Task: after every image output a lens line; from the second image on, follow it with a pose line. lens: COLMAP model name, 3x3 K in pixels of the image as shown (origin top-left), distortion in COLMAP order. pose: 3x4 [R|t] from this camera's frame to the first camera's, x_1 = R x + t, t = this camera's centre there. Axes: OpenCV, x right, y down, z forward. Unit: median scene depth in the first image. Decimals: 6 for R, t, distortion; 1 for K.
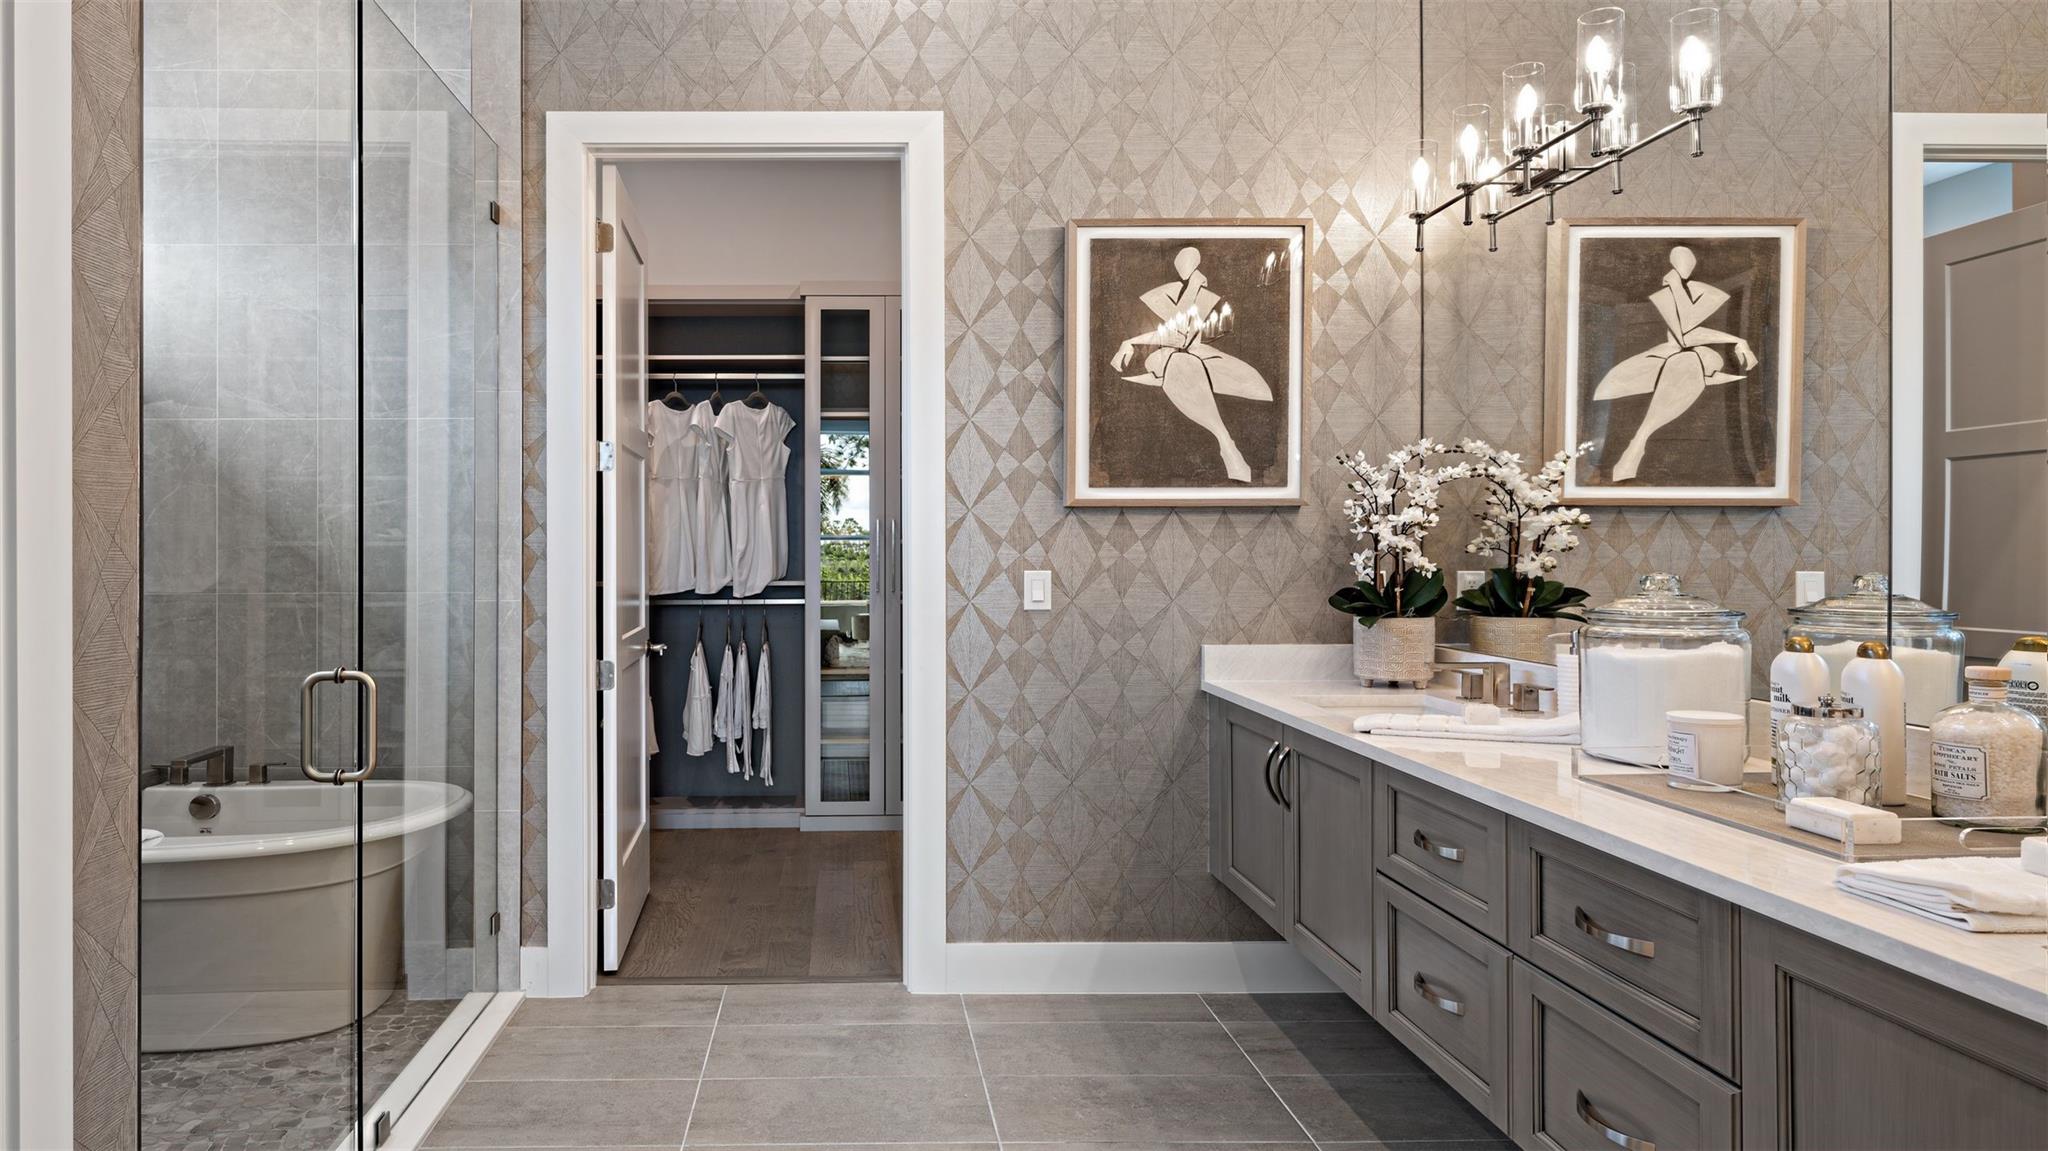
lens RADIAL K [[1116.8, 0, 979.3], [0, 1116.8, 554.2], [0, 0, 1]] dist [0.007860, -0.001693]
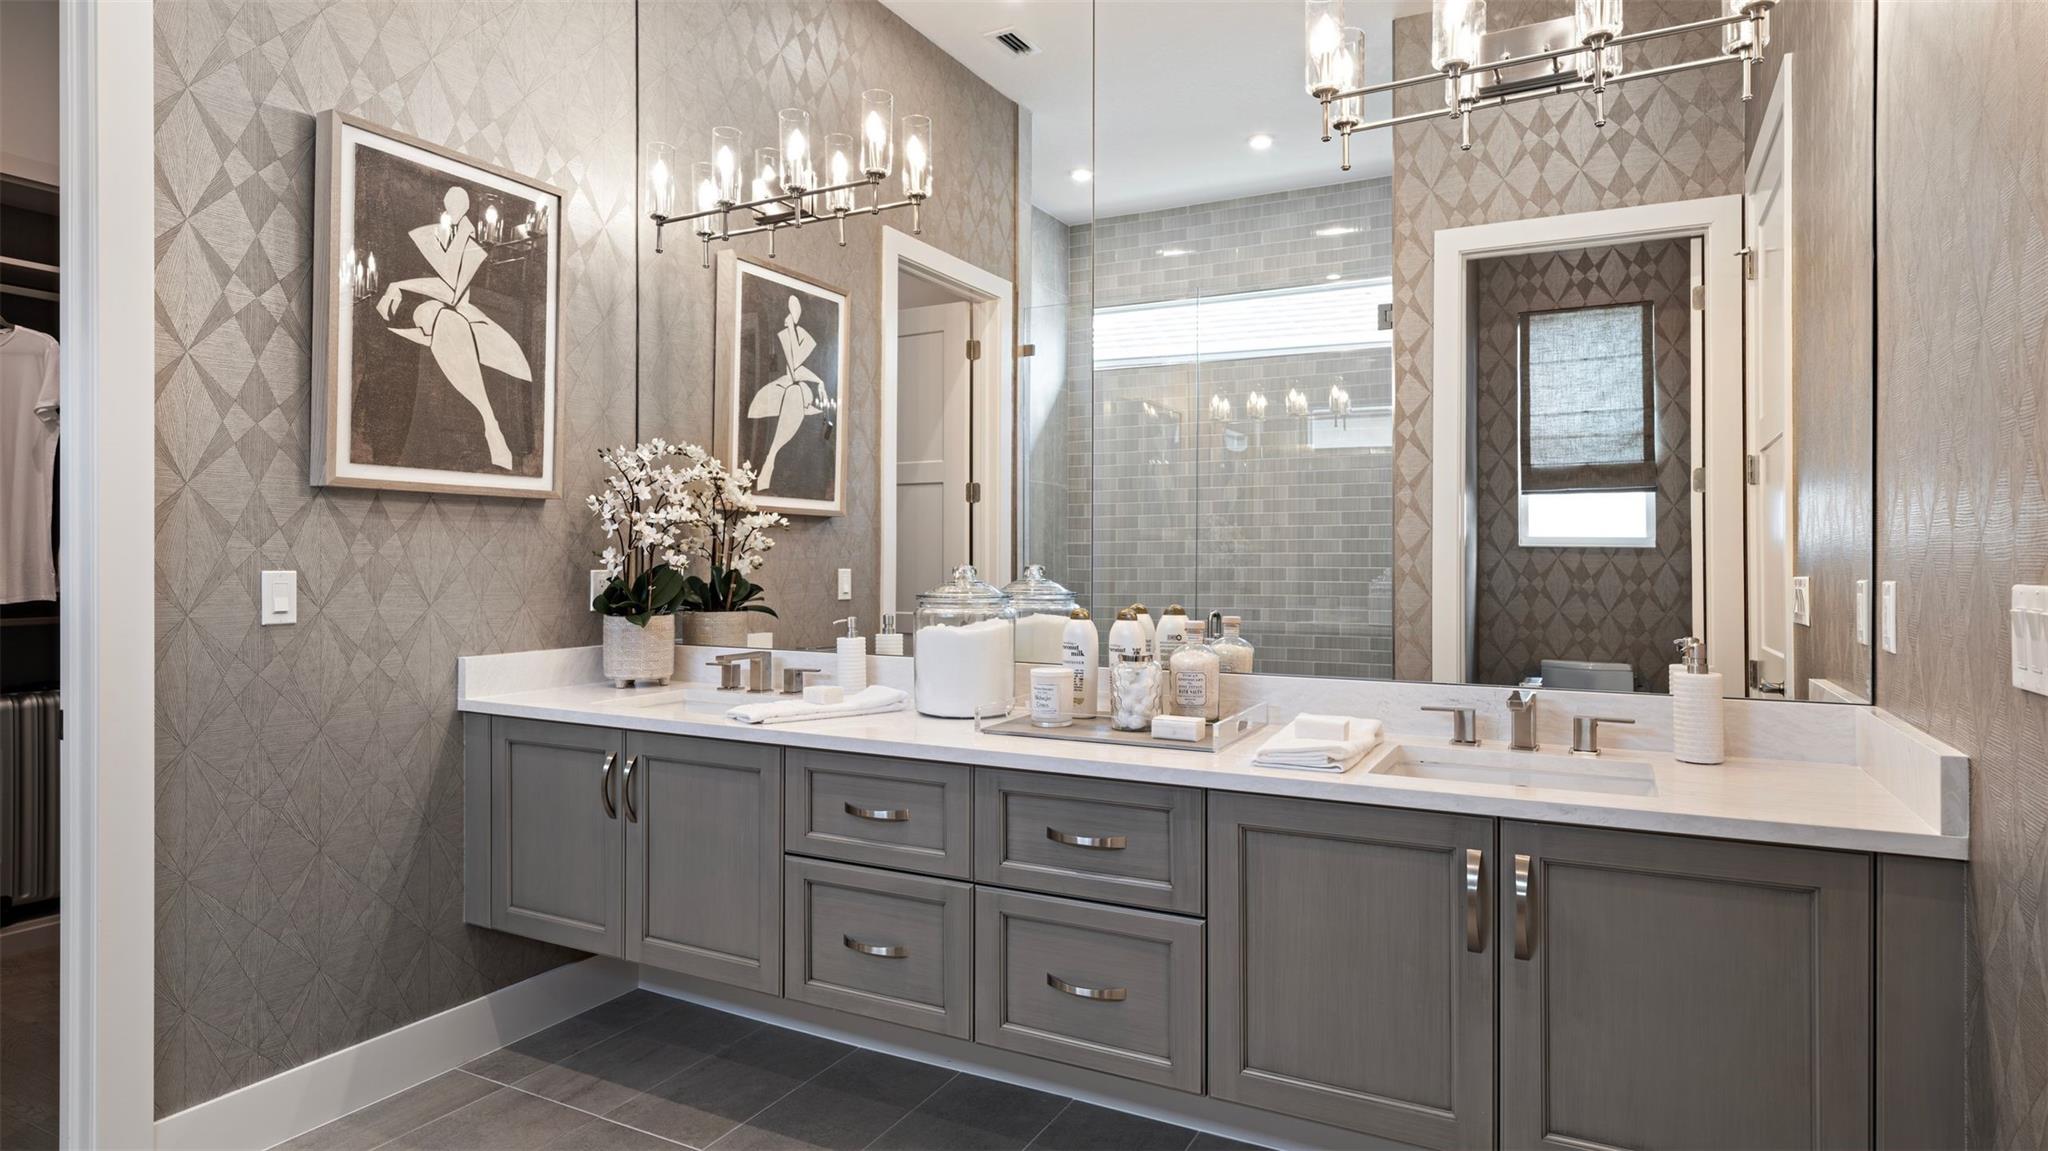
lens RADIAL K [[1116.8, 0, 1019.4], [0, 1116.8, 565.3], [0, 0, 1]] dist [0.007860, -0.001693]
pose [[0.560974, -0.003869, 0.827825, -0.273821], [0.002015, 0.999992, 0.003309, 0.009224], [-0.827831, -0.000188, 0.560977, 0.172619]]
